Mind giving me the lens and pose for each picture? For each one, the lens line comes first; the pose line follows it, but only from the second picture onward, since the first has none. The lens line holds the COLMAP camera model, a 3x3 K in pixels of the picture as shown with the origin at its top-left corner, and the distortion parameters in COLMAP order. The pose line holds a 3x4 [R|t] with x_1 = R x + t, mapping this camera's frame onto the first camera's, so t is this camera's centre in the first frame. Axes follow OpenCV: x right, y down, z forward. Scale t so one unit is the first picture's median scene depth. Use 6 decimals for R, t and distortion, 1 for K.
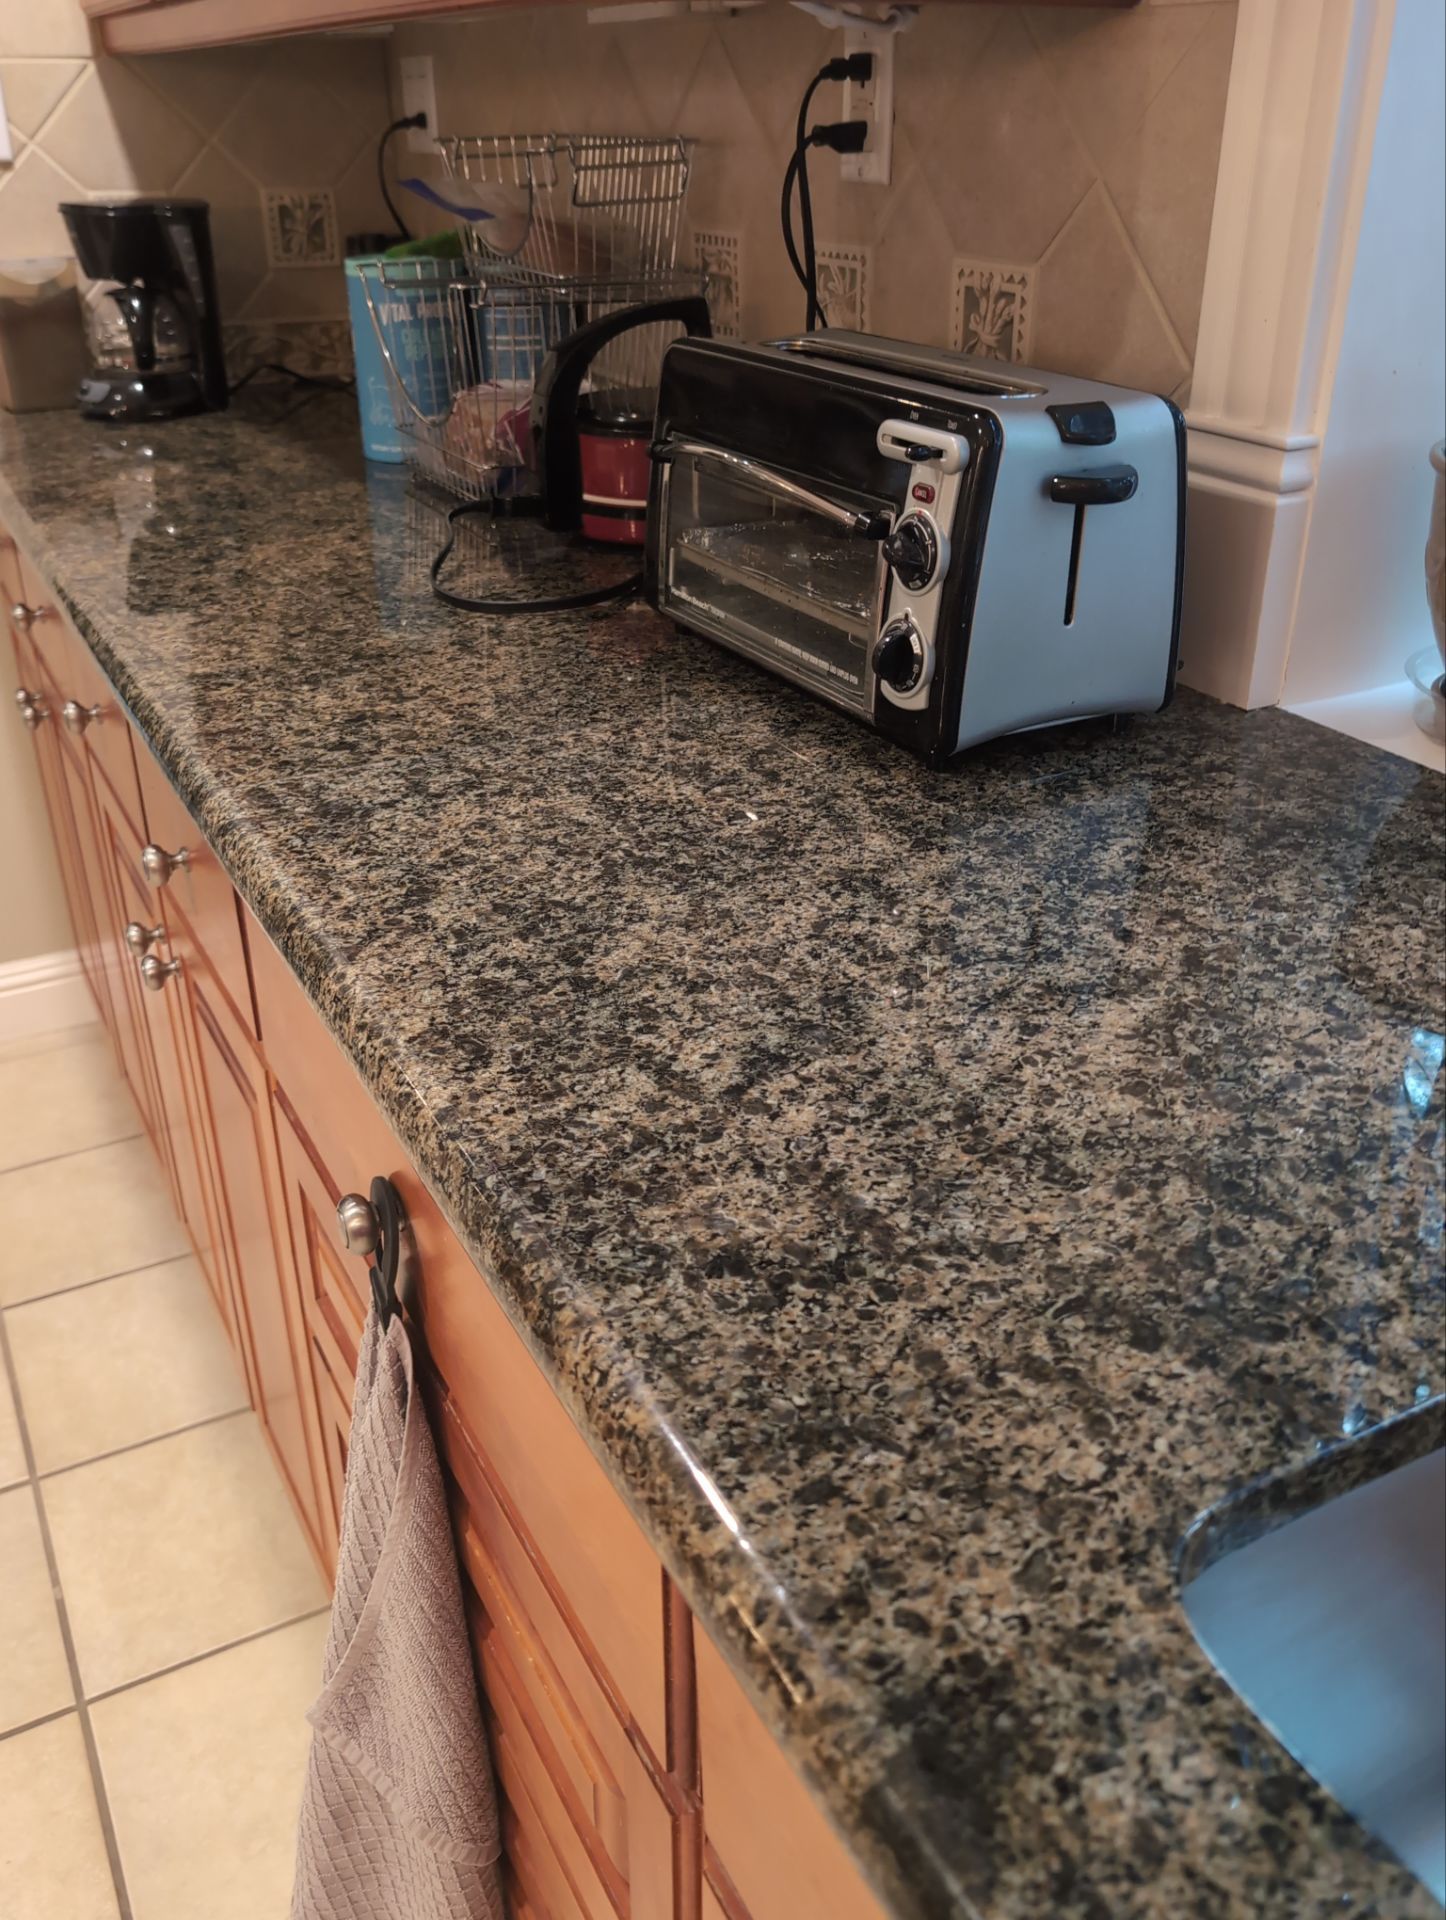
lens RADIAL K [[1637.9, 0, 725.4], [0, 1637.9, 961.5], [0, 0, 1]] dist [0.030202, -0.051742]
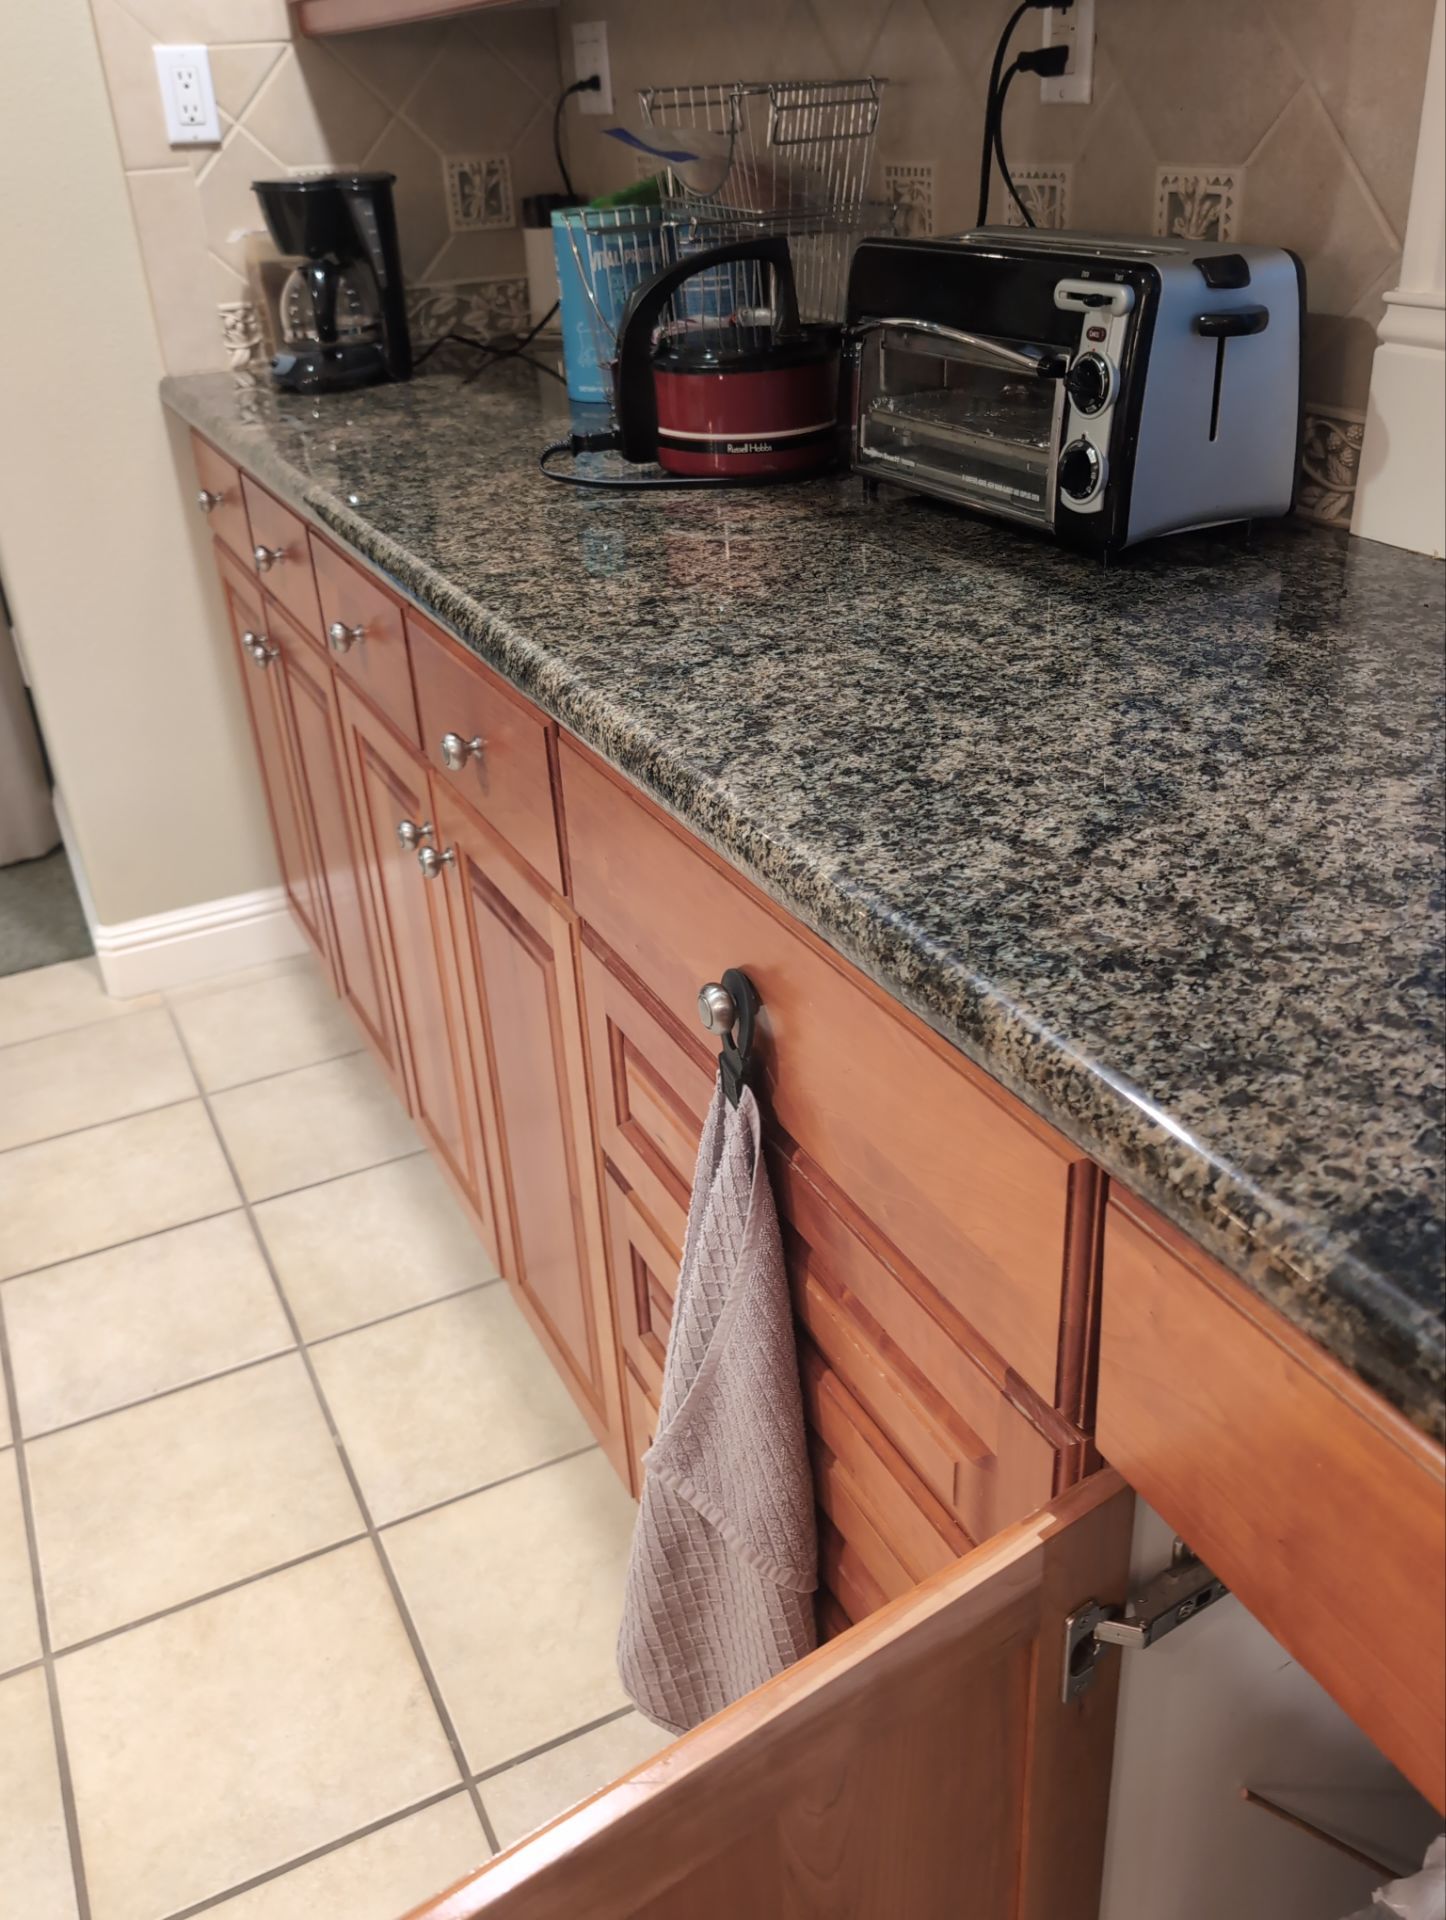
lens RADIAL K [[1637.9, 0, 725.4], [0, 1637.9, 961.5], [0, 0, 1]] dist [0.030202, -0.051742]
pose [[0.998128, -0.027535, -0.054612, -0.174102], [0.028267, 0.999520, 0.012681, 0.126347], [0.054236, -0.014201, 0.998427, -0.178824]]
